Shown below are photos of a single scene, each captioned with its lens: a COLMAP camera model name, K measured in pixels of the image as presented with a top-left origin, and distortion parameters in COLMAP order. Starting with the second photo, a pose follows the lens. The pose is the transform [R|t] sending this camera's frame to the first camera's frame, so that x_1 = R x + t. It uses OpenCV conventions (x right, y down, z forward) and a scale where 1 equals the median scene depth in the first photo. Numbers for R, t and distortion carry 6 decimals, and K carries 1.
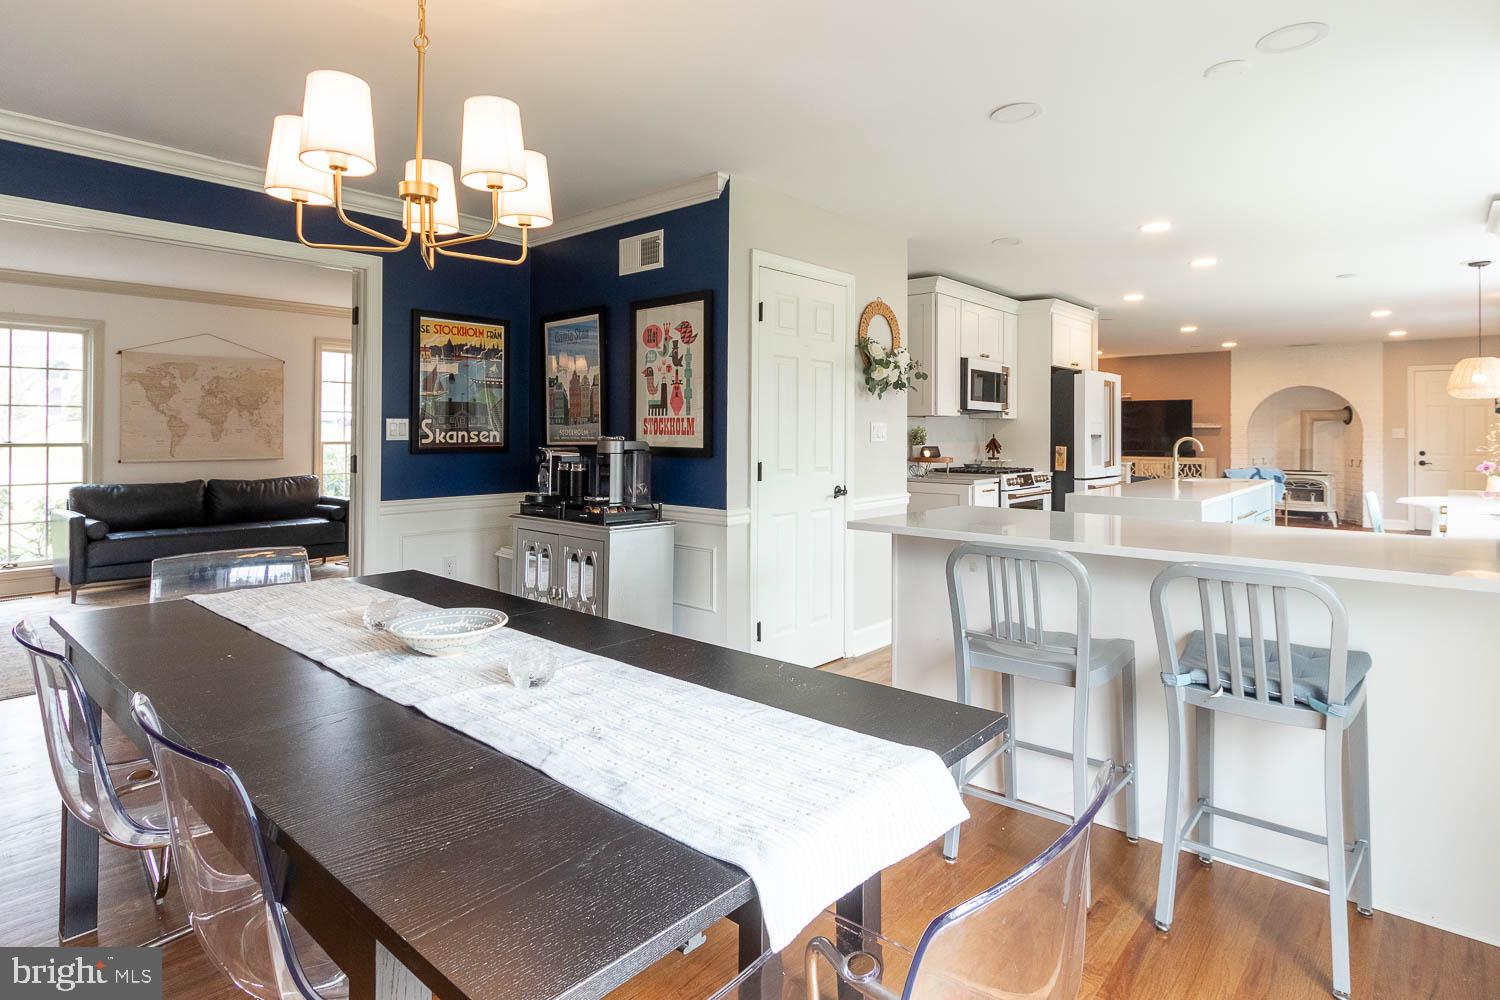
lens RADIAL K [[783.8, 0, 752.8], [0, 783.8, 423.1], [0, 0, 1]] dist [-0.000043, 0.000060]
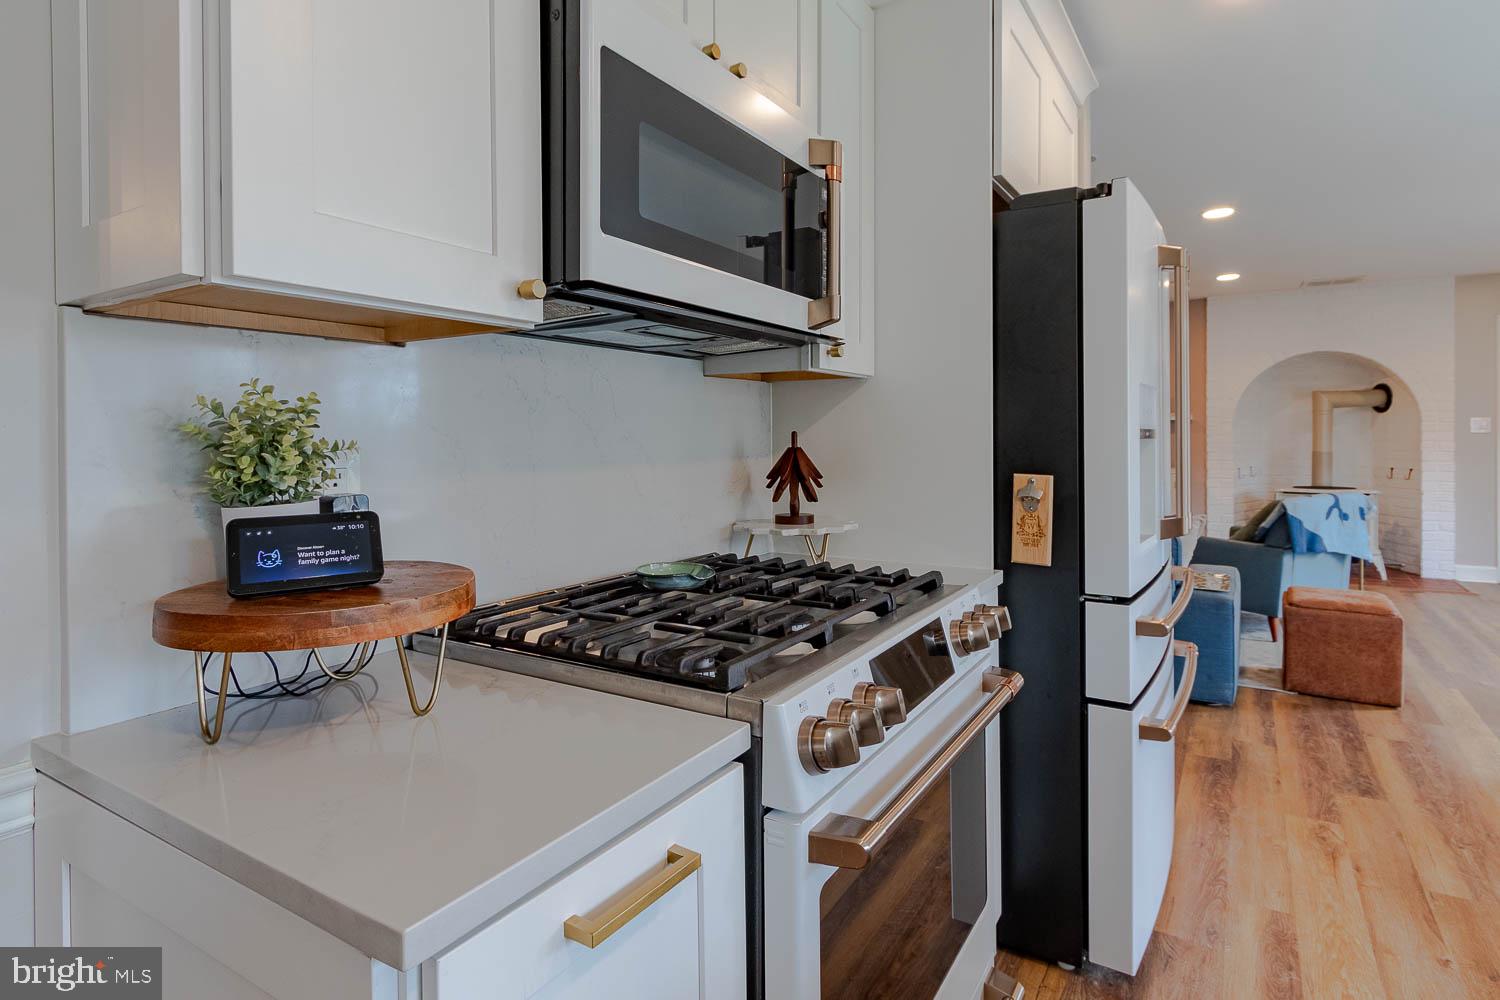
lens RADIAL K [[783.4, 0, 751.8], [0, 783.4, 428.2], [0, 0, 1]] dist [0.003320, 0.000262]
pose [[0.987783, -0.009428, 0.155551, 0.247038], [0.008850, 0.999951, 0.004405, 0.011439], [-0.155585, -0.002974, 0.987818, 0.721867]]
